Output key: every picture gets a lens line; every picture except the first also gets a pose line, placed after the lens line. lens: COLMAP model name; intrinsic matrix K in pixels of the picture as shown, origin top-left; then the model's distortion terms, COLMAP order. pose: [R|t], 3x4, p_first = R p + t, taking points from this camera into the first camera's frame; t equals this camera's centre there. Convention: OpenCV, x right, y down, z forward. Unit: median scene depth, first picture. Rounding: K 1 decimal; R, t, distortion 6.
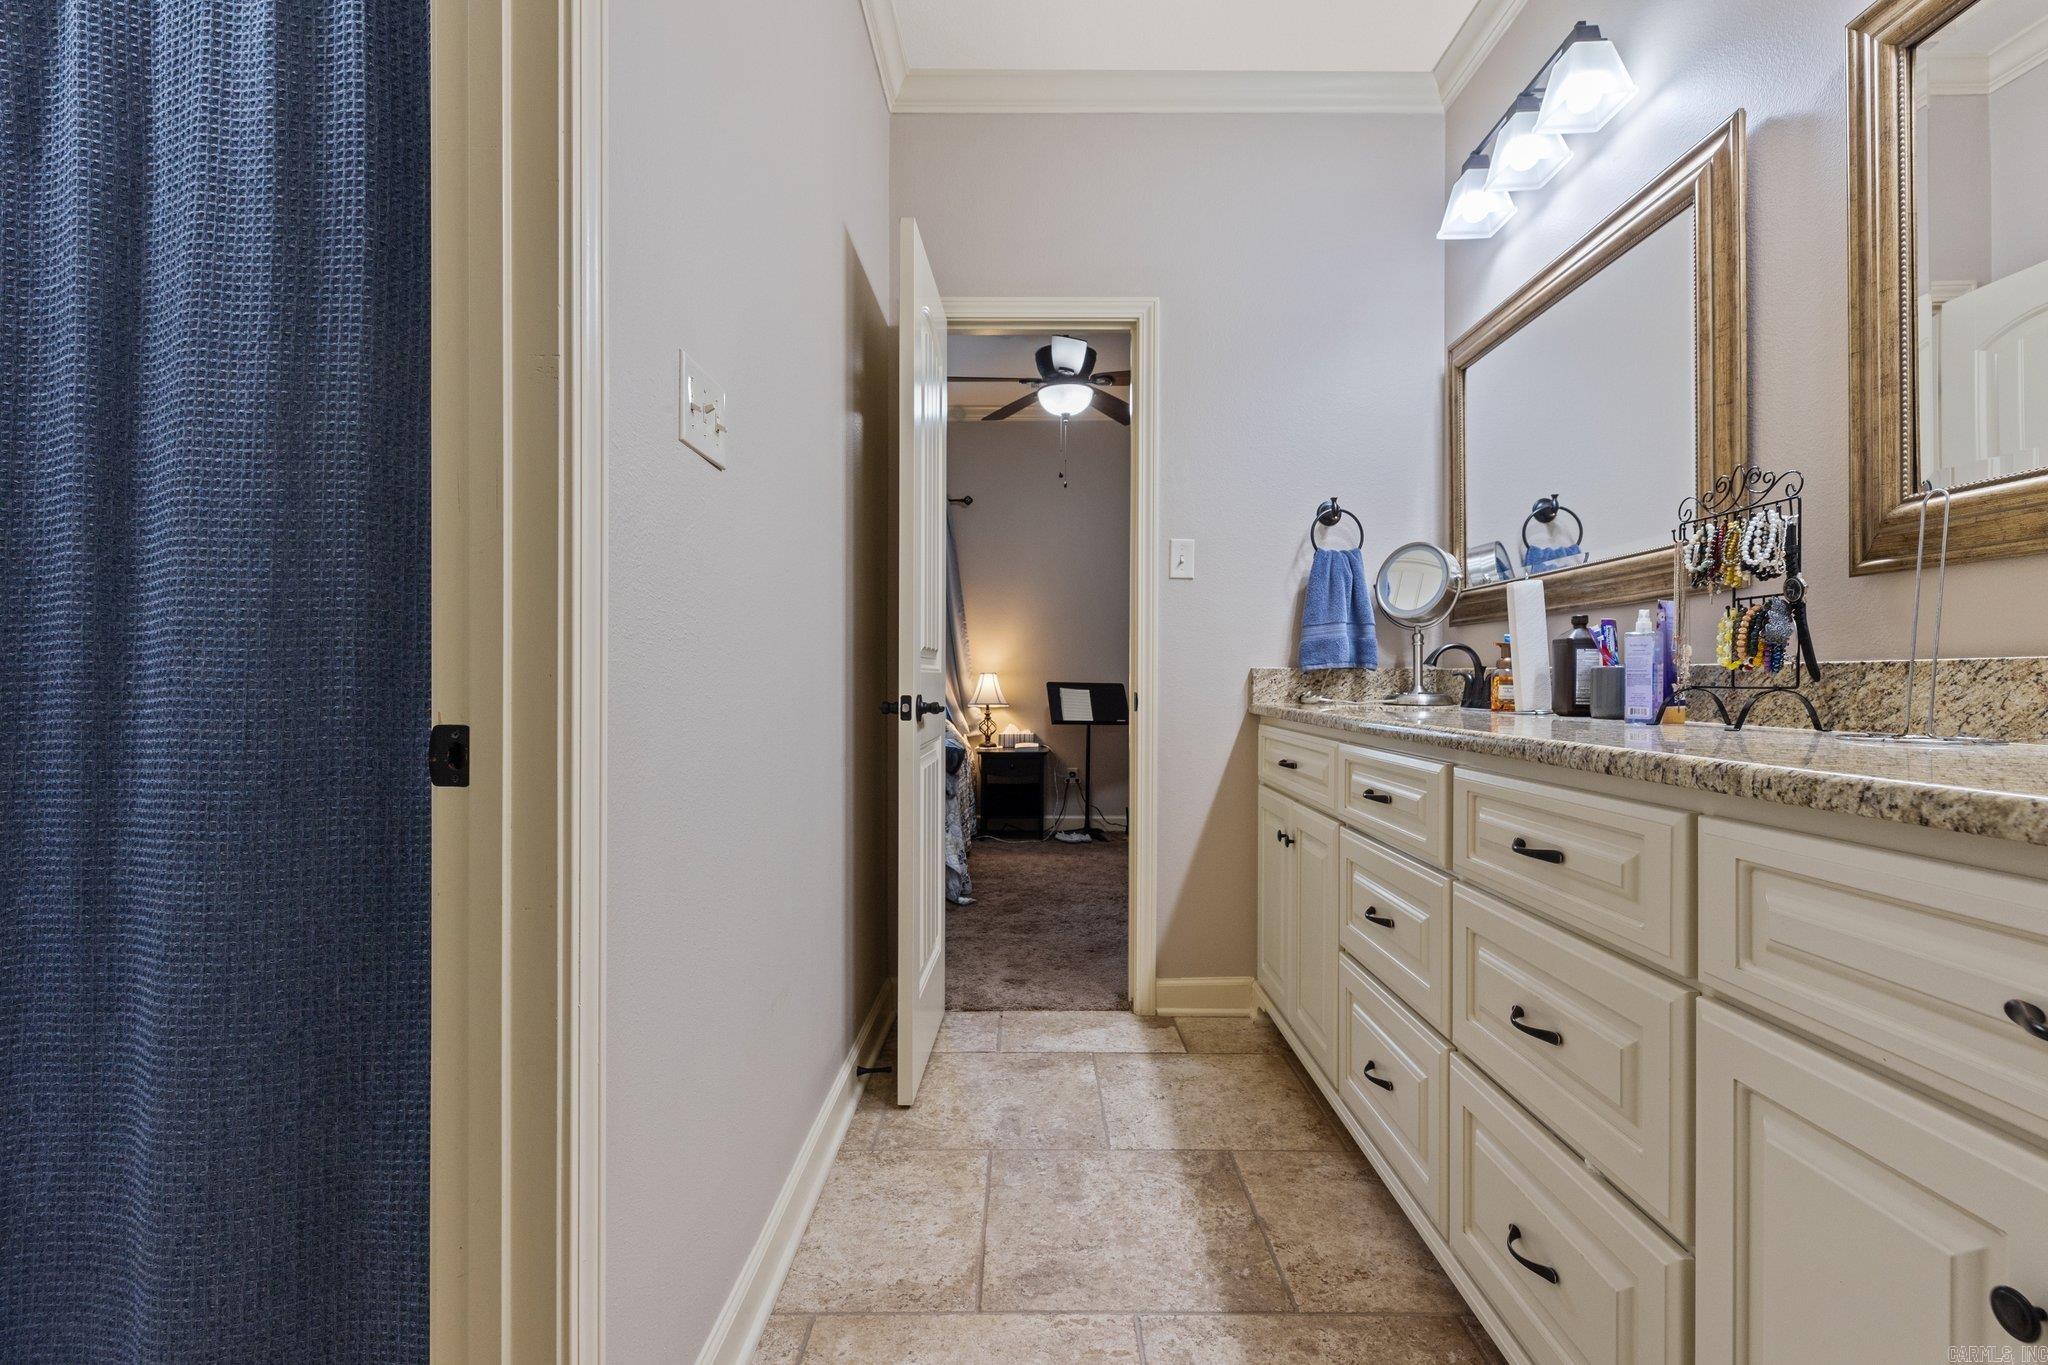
lens RADIAL K [[927.2, 0, 1016.8], [0, 927.2, 686.5], [0, 0, 1]] dist [0.005408, -0.000564]
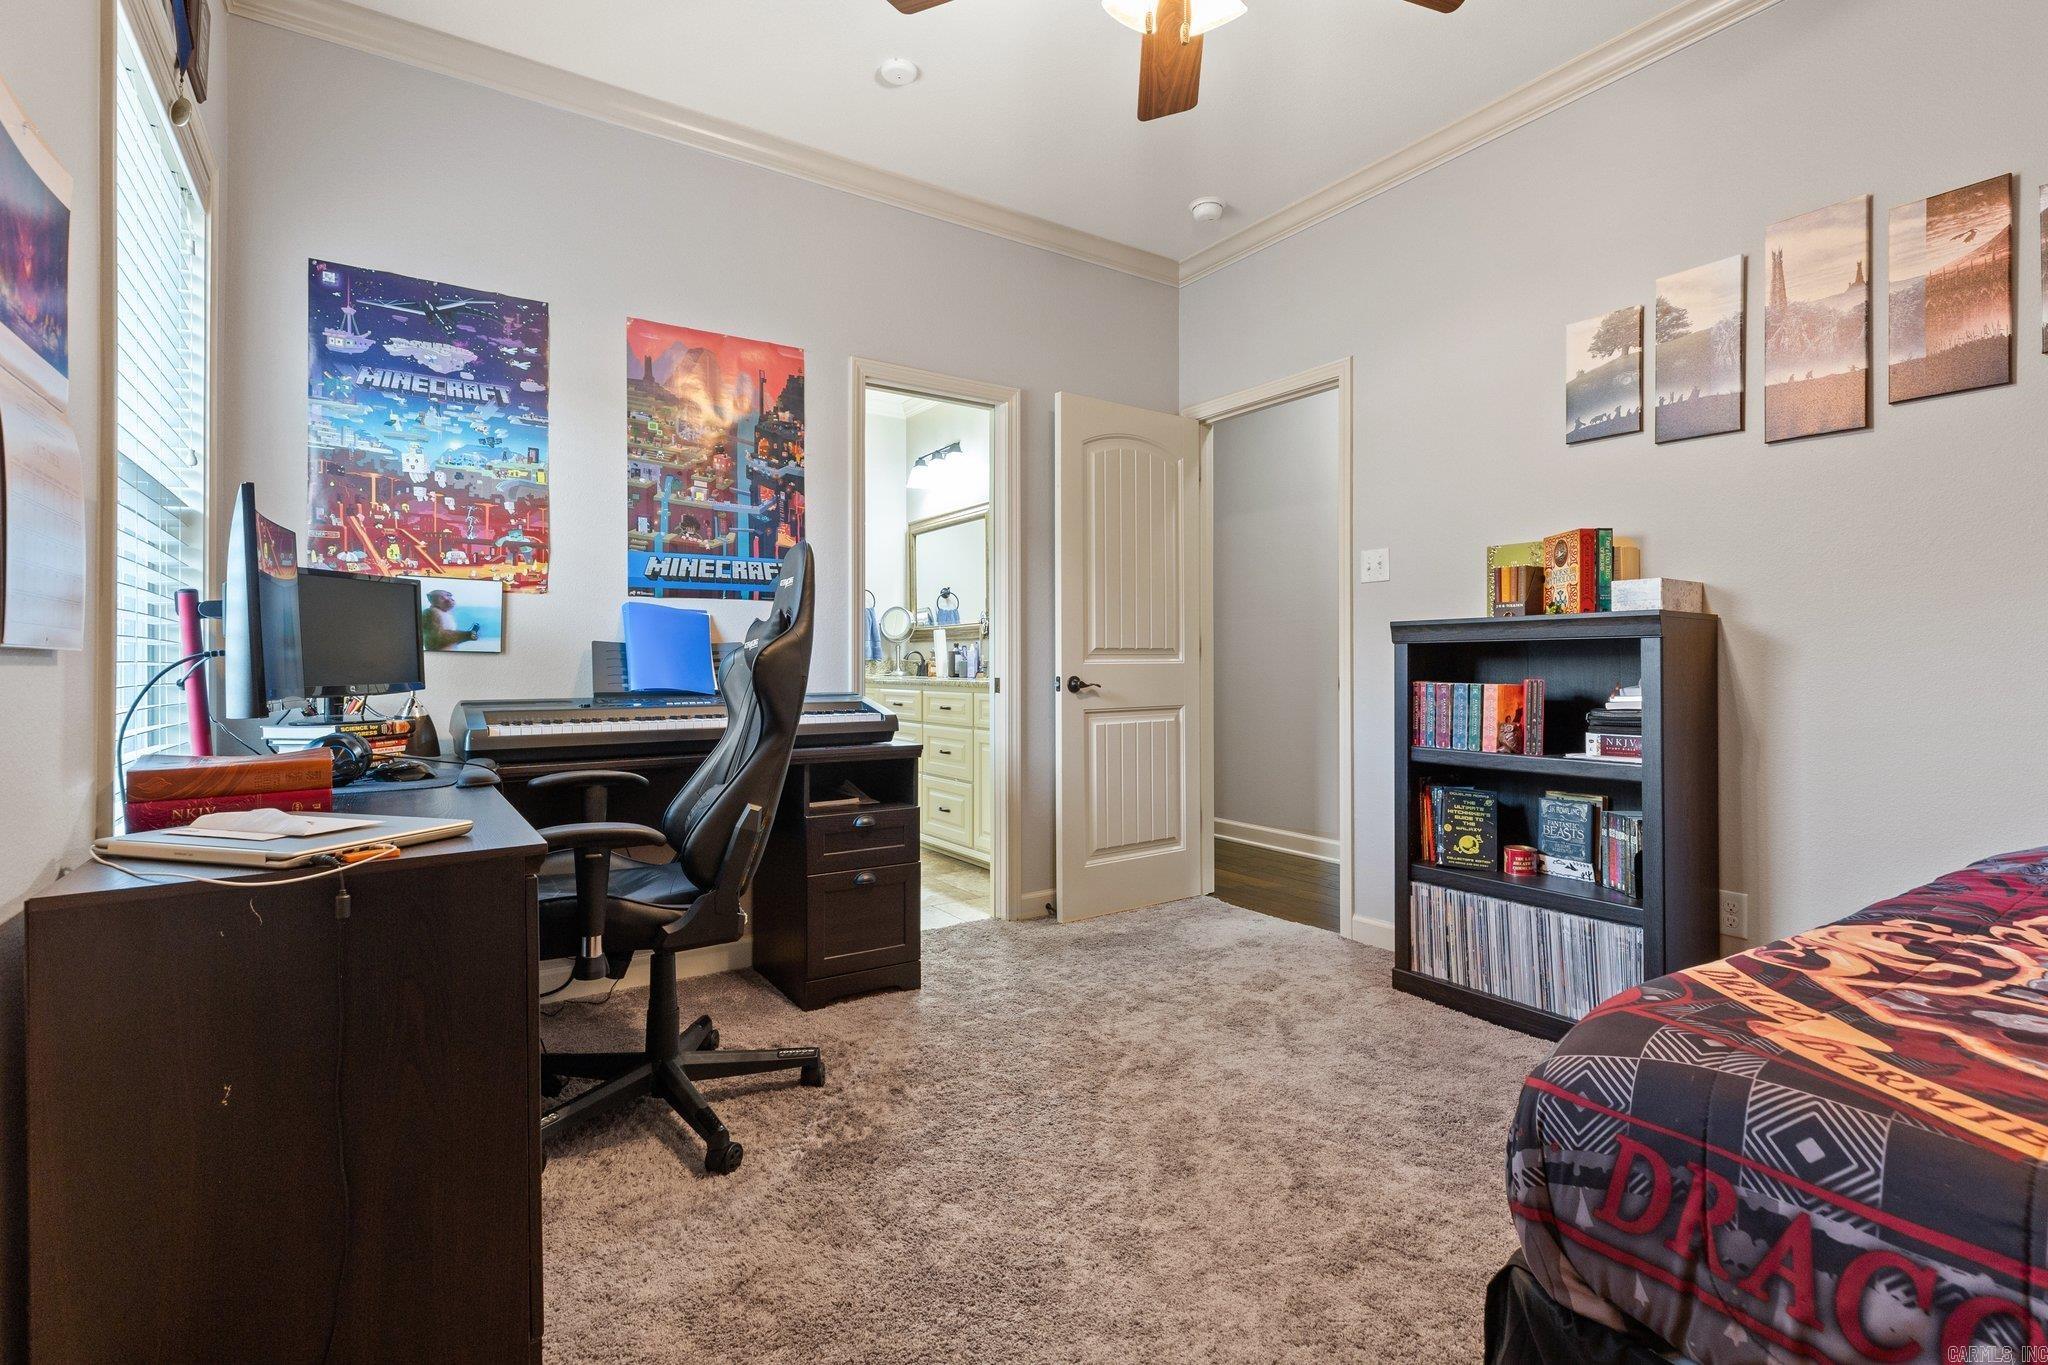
lens RADIAL K [[927.2, 0, 1025.1], [0, 927.2, 671.4], [0, 0, 1]] dist [0.005408, -0.000564]
pose [[0.823221, -0.006615, 0.567682, -0.727378], [0.008718, 0.999962, -0.000990, 0.014632], [-0.567654, 0.005764, 0.823247, -1.271003]]
